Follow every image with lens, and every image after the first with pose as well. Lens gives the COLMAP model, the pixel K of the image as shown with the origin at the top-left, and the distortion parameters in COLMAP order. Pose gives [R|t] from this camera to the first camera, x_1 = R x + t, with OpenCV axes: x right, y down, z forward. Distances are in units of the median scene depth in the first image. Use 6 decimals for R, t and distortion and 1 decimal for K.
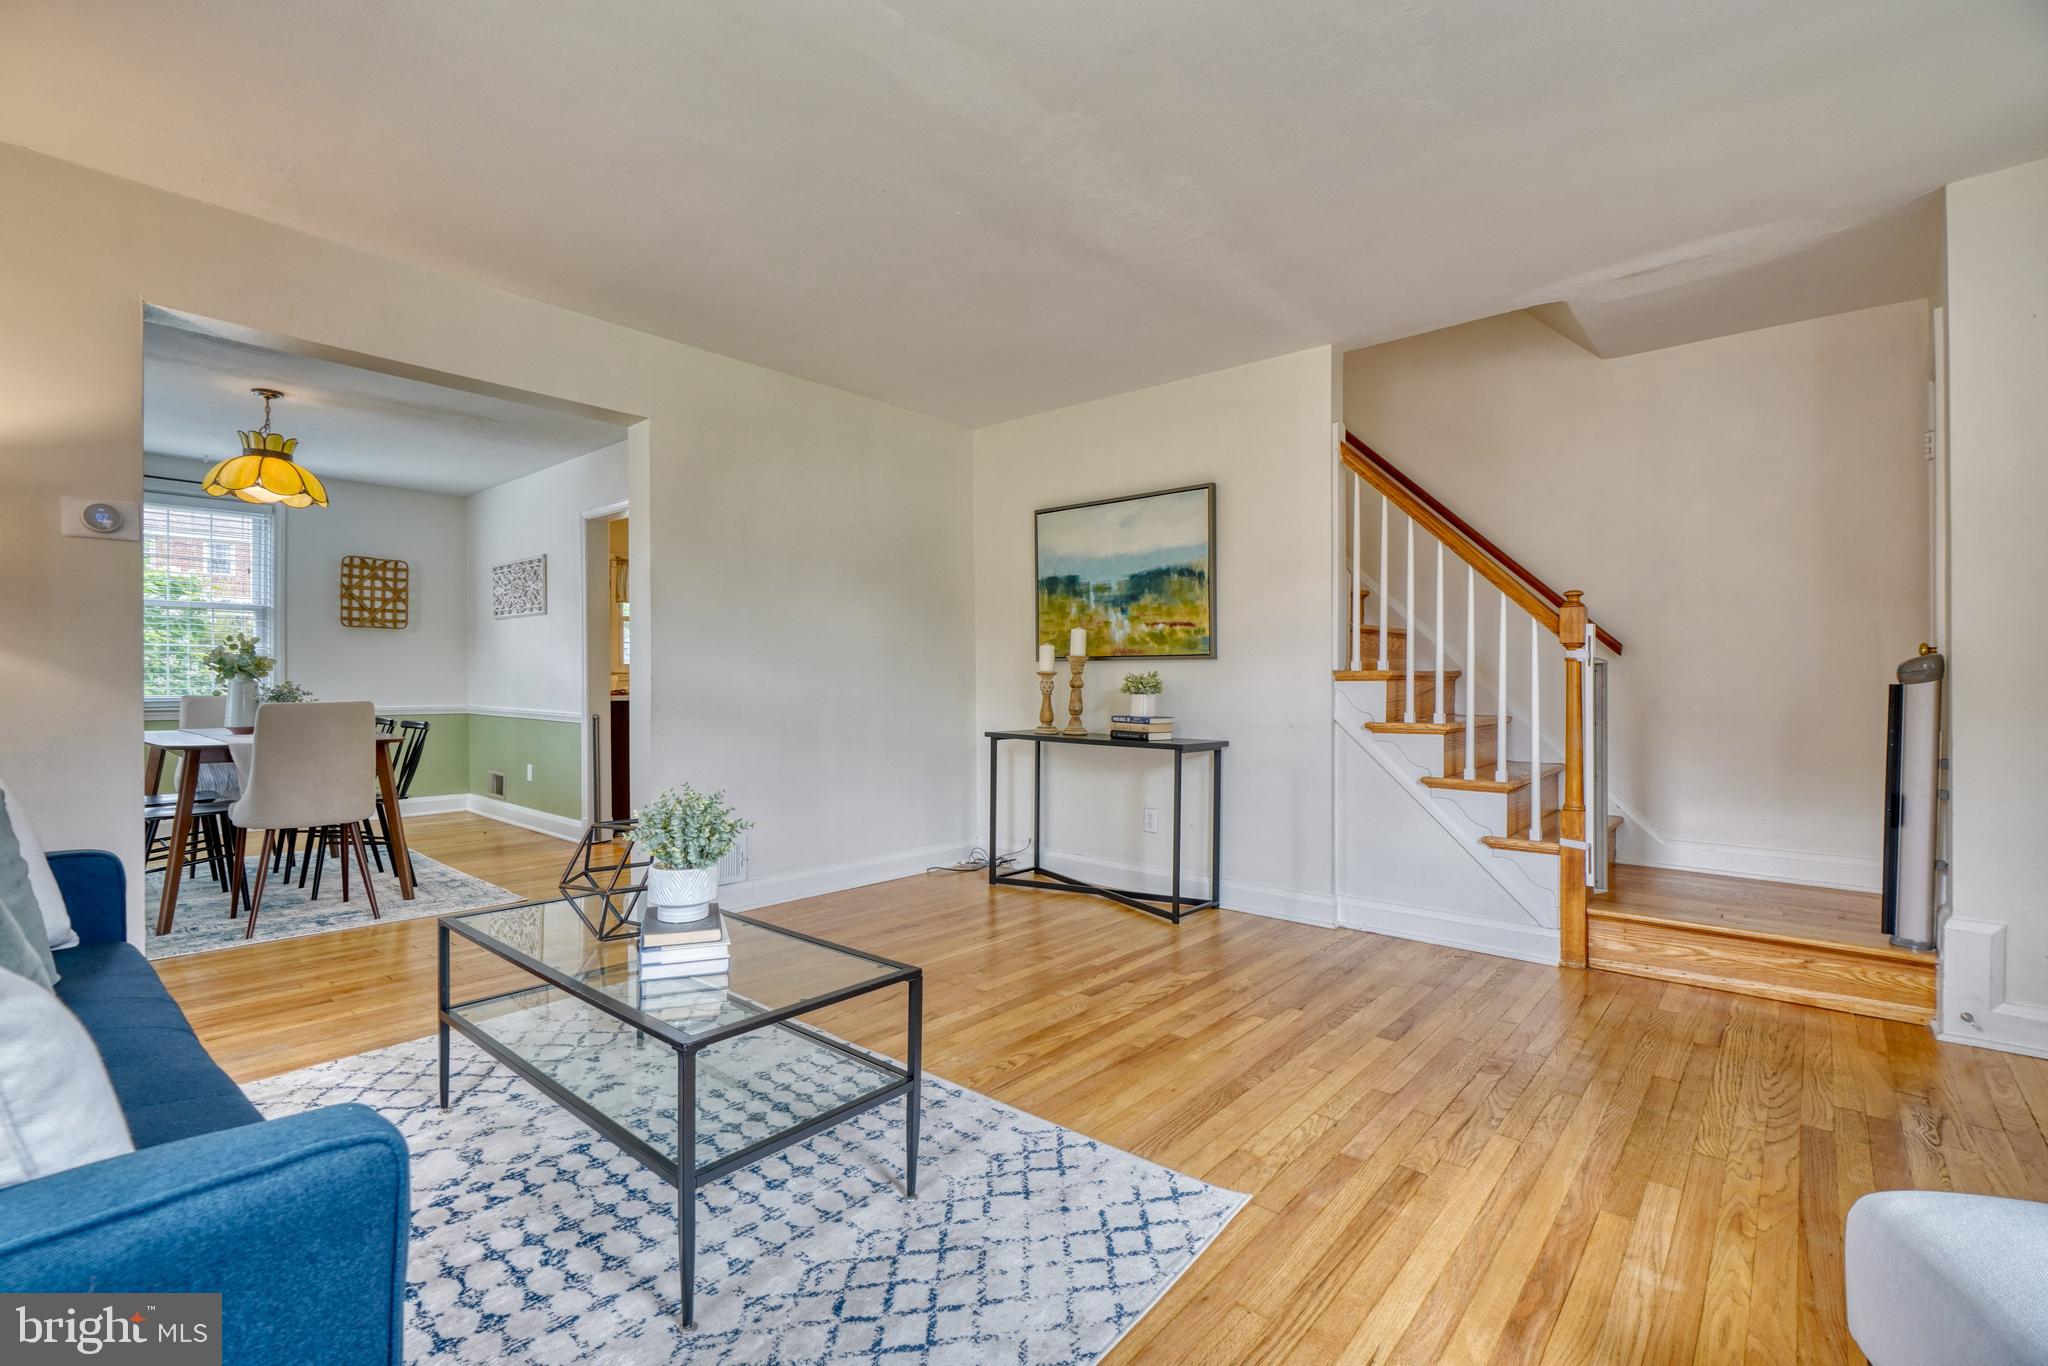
lens RADIAL K [[917.4, 0, 1012.2], [0, 917.4, 686.9], [0, 0, 1]] dist [-0.012204, 0.005498]
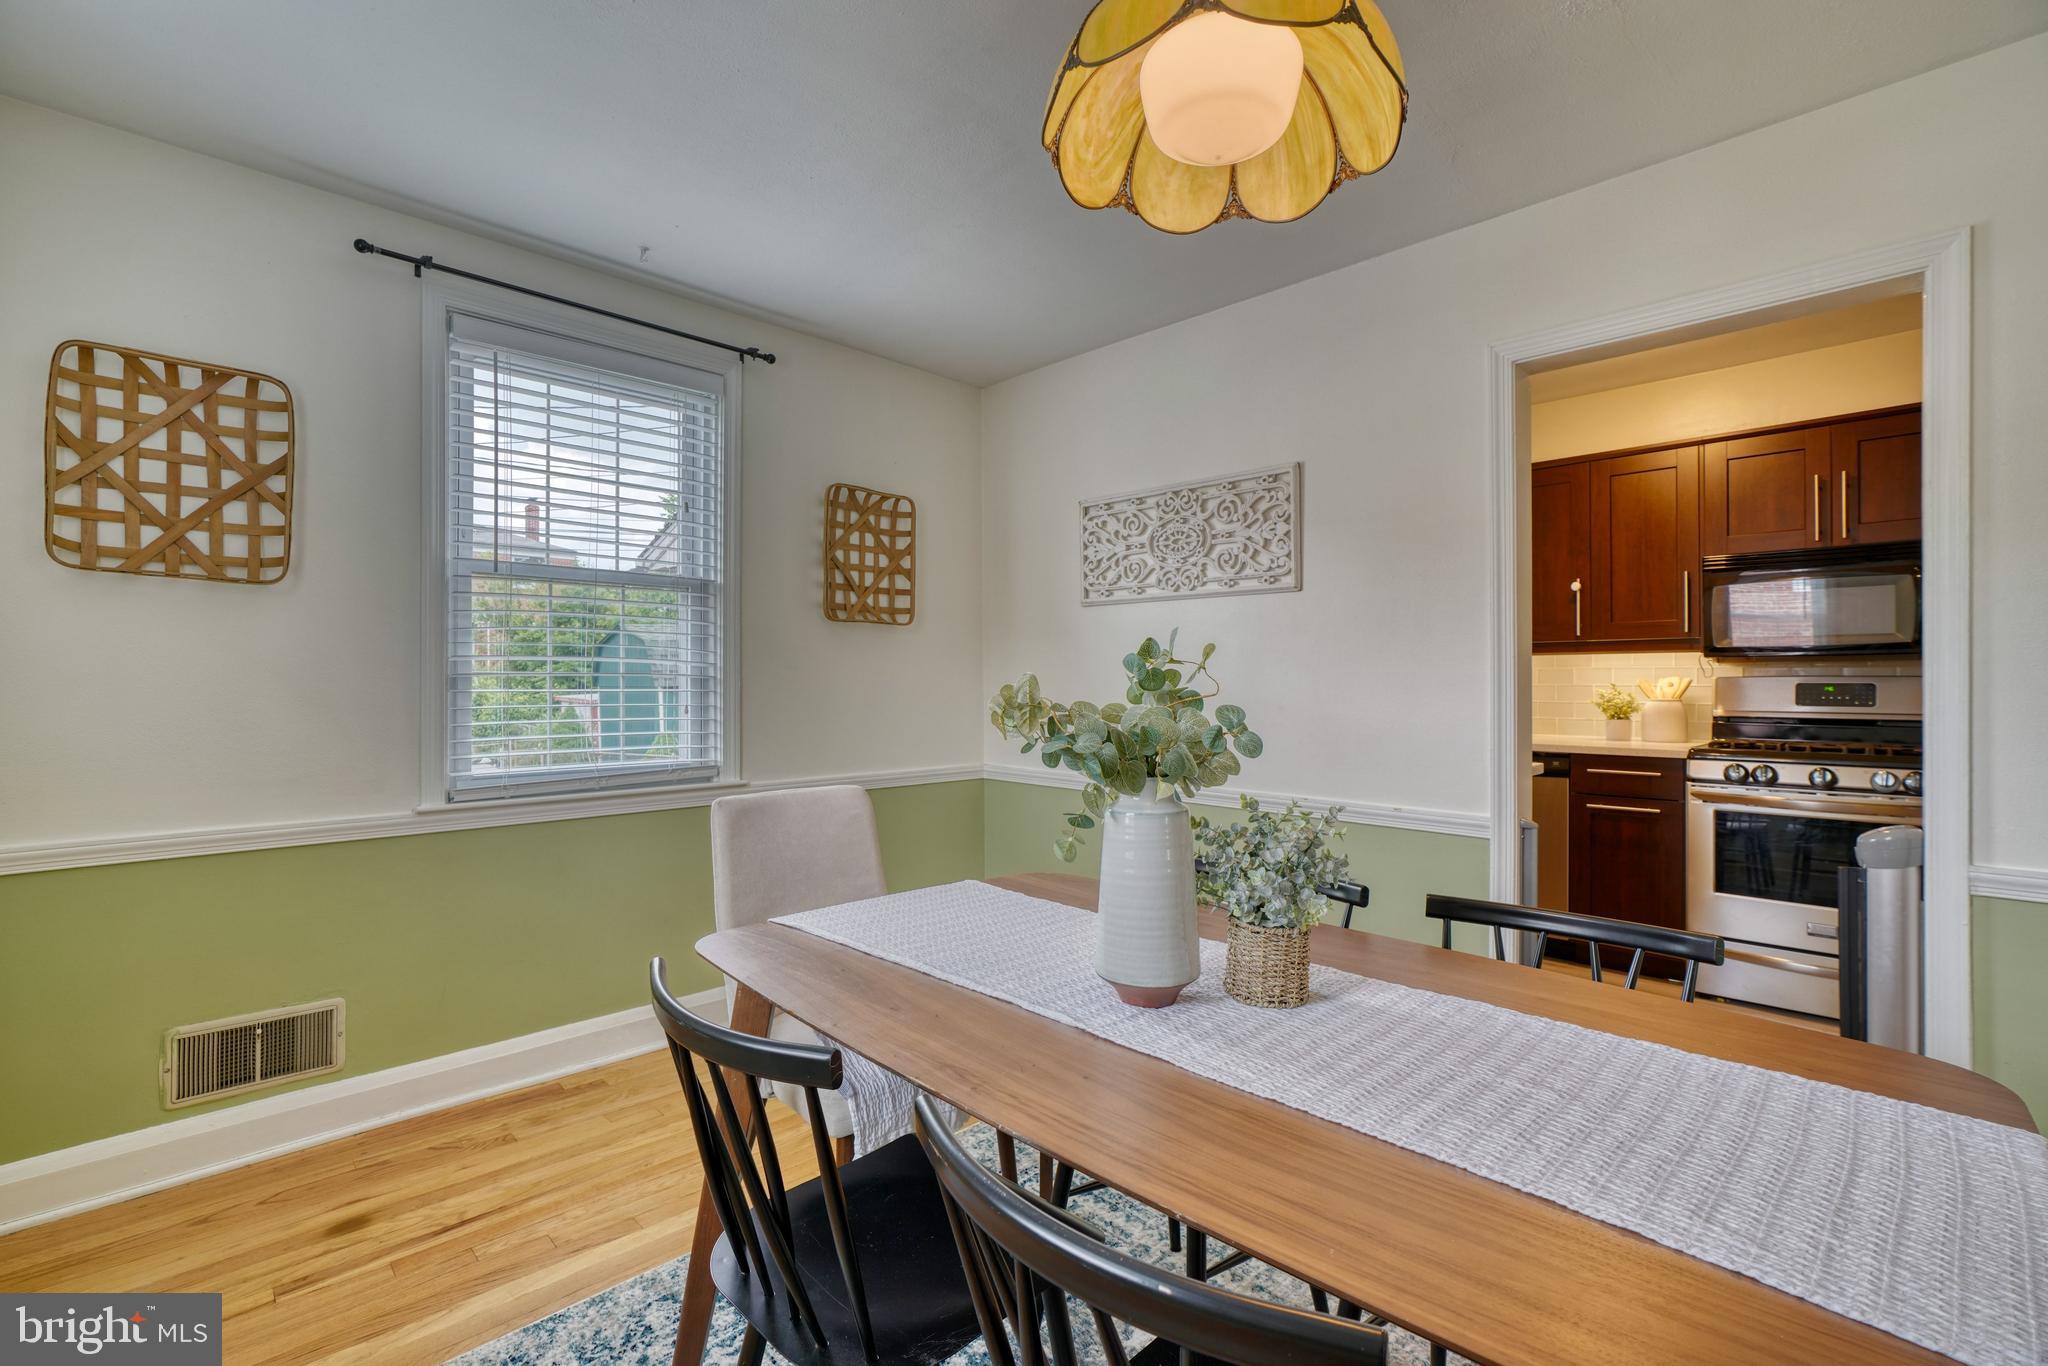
lens RADIAL K [[917.4, 0, 1011.0], [0, 917.4, 680.4], [0, 0, 1]] dist [-0.012204, 0.005498]
pose [[0.997471, -0.002155, -0.071043, -1.005300], [0.001469, 0.999952, -0.009707, -0.046140], [0.071060, 0.009578, 0.997426, 0.835364]]
